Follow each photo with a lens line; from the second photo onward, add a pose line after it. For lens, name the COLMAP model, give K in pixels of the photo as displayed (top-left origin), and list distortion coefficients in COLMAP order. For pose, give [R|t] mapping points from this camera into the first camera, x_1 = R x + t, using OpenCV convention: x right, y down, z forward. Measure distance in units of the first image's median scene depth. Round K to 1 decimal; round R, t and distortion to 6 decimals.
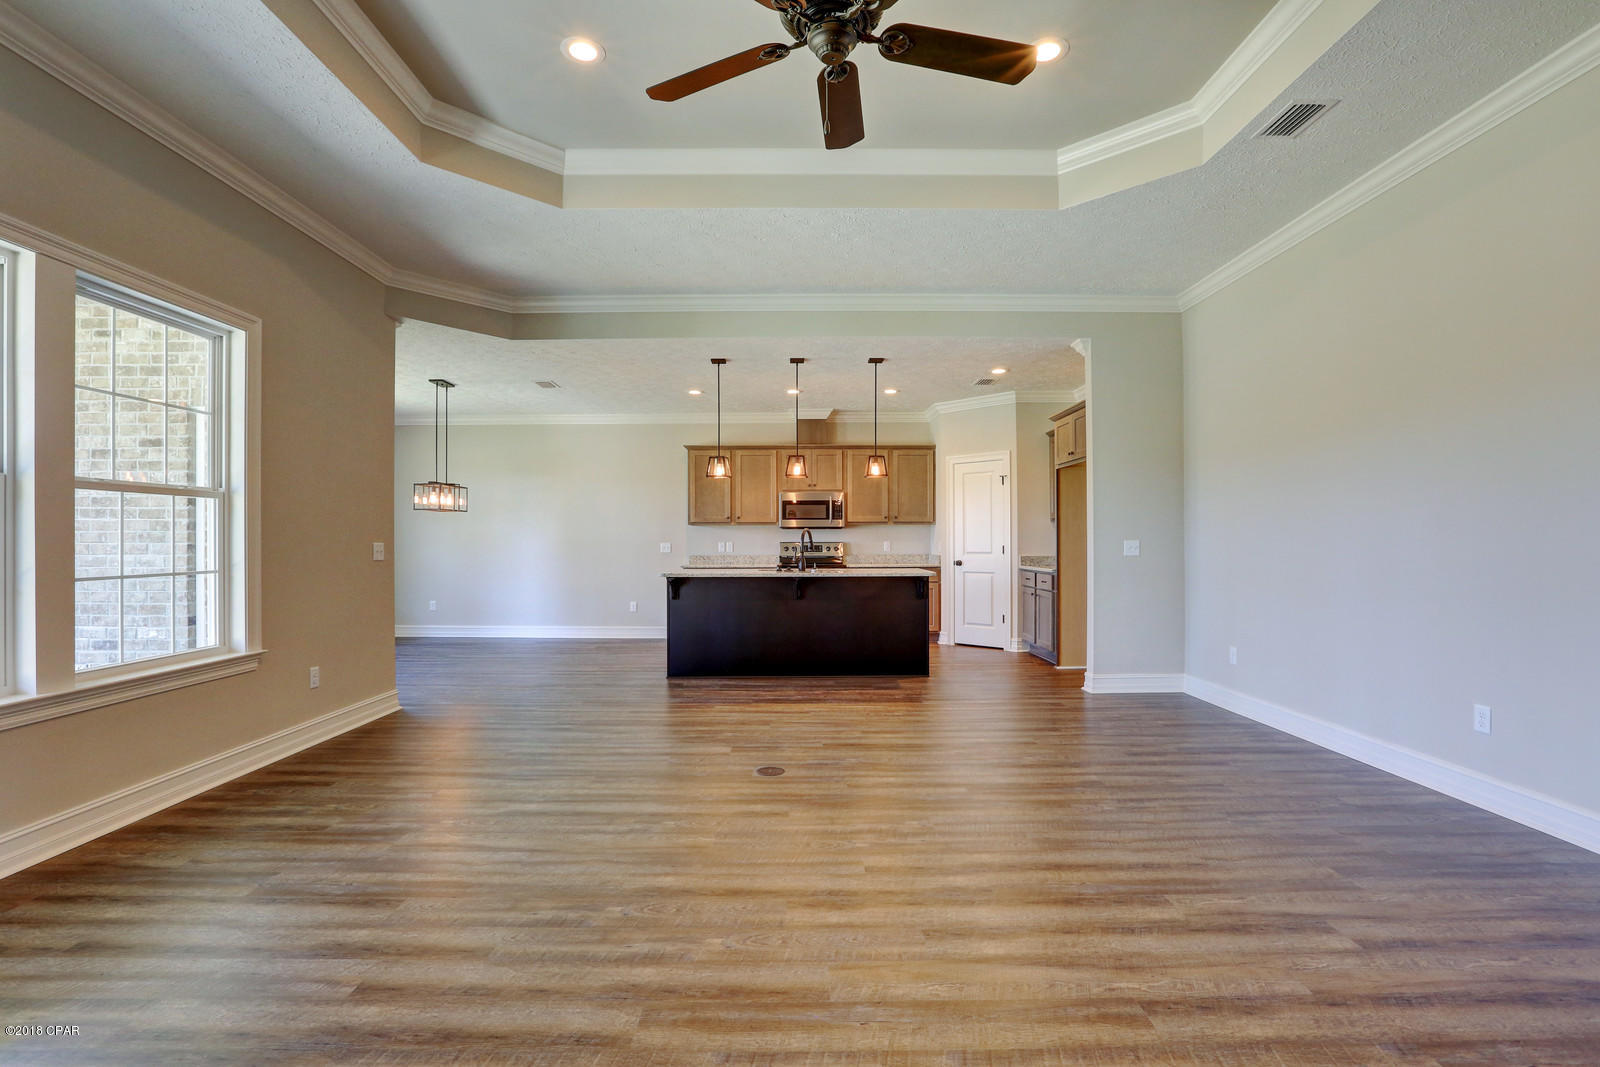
lens RADIAL K [[745.5, 0, 788.3], [0, 745.5, 535.3], [0, 0, 1]] dist [-0.048669, 0.014681]
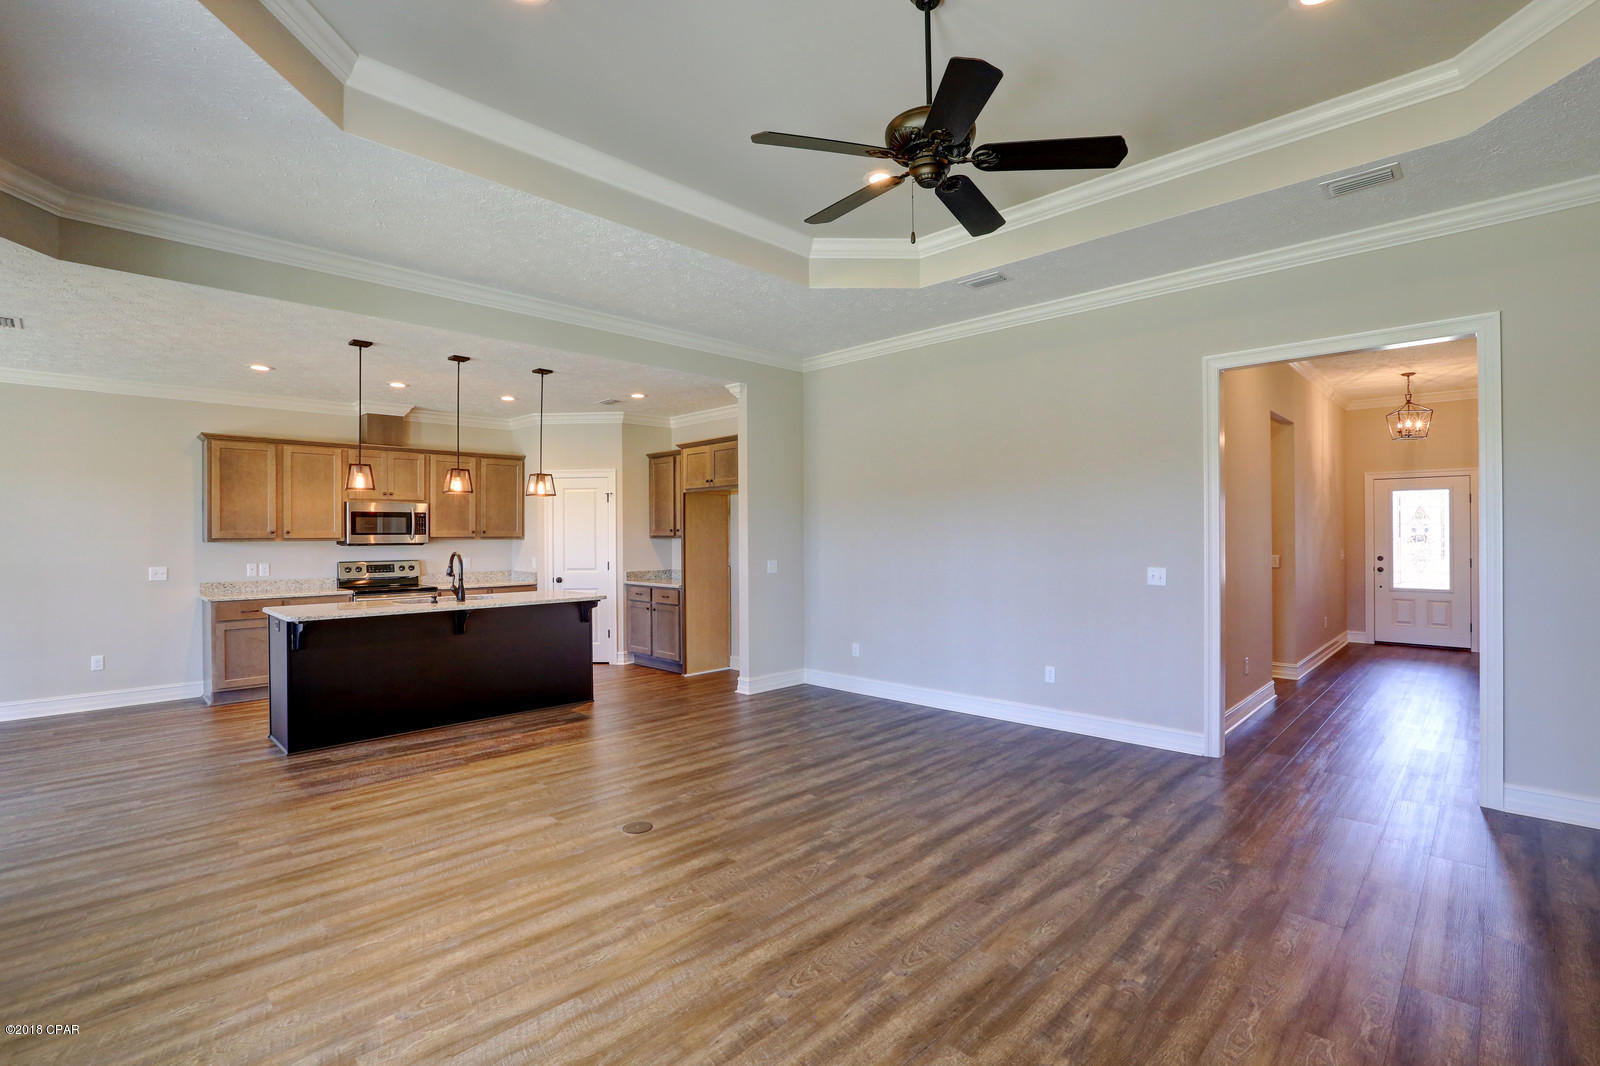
lens RADIAL K [[745.5, 0, 807.0], [0, 745.5, 537.3], [0, 0, 1]] dist [-0.048669, 0.014681]
pose [[0.693668, -0.001851, 0.720292, -0.491963], [-0.004327, 0.999968, 0.006736, -0.052635], [-0.720282, -0.007790, 0.693638, 0.173753]]
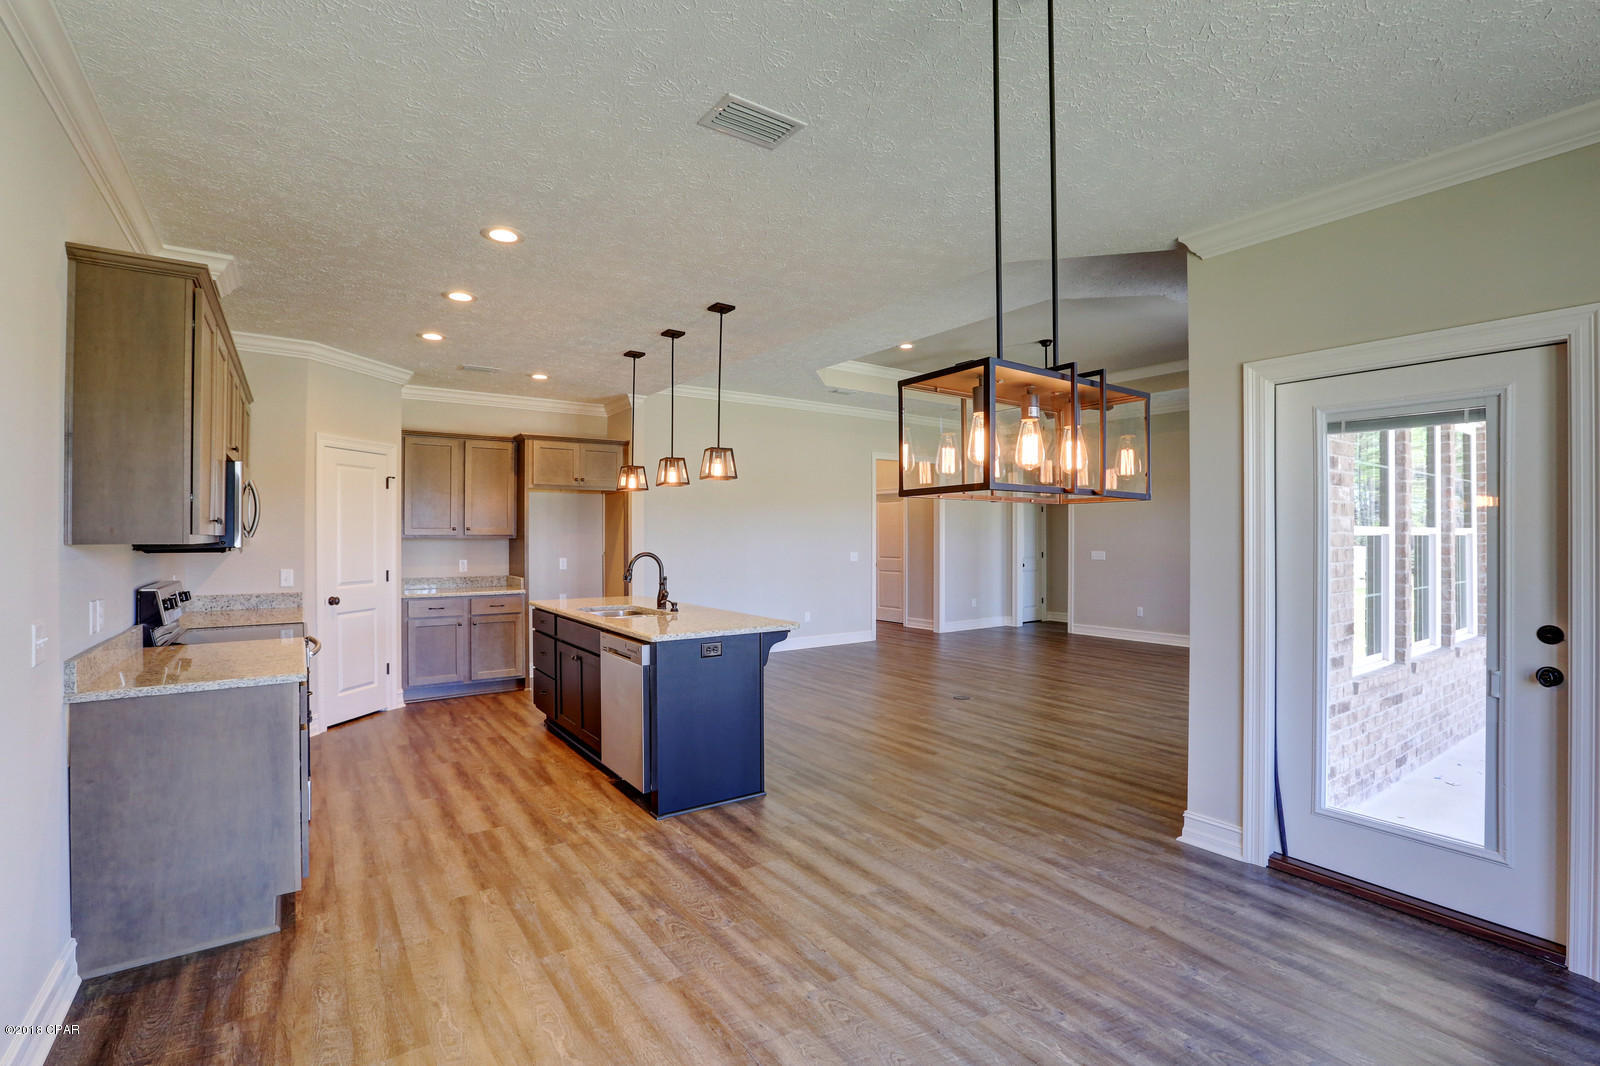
lens RADIAL K [[745.5, 0, 828.8], [0, 745.5, 532.9], [0, 0, 1]] dist [-0.048669, 0.014681]
pose [[-0.620163, 0.004132, 0.784462, -1.049638], [-0.005978, 0.999932, -0.009993, -0.035233], [-0.784450, -0.010887, -0.620096, 2.070117]]
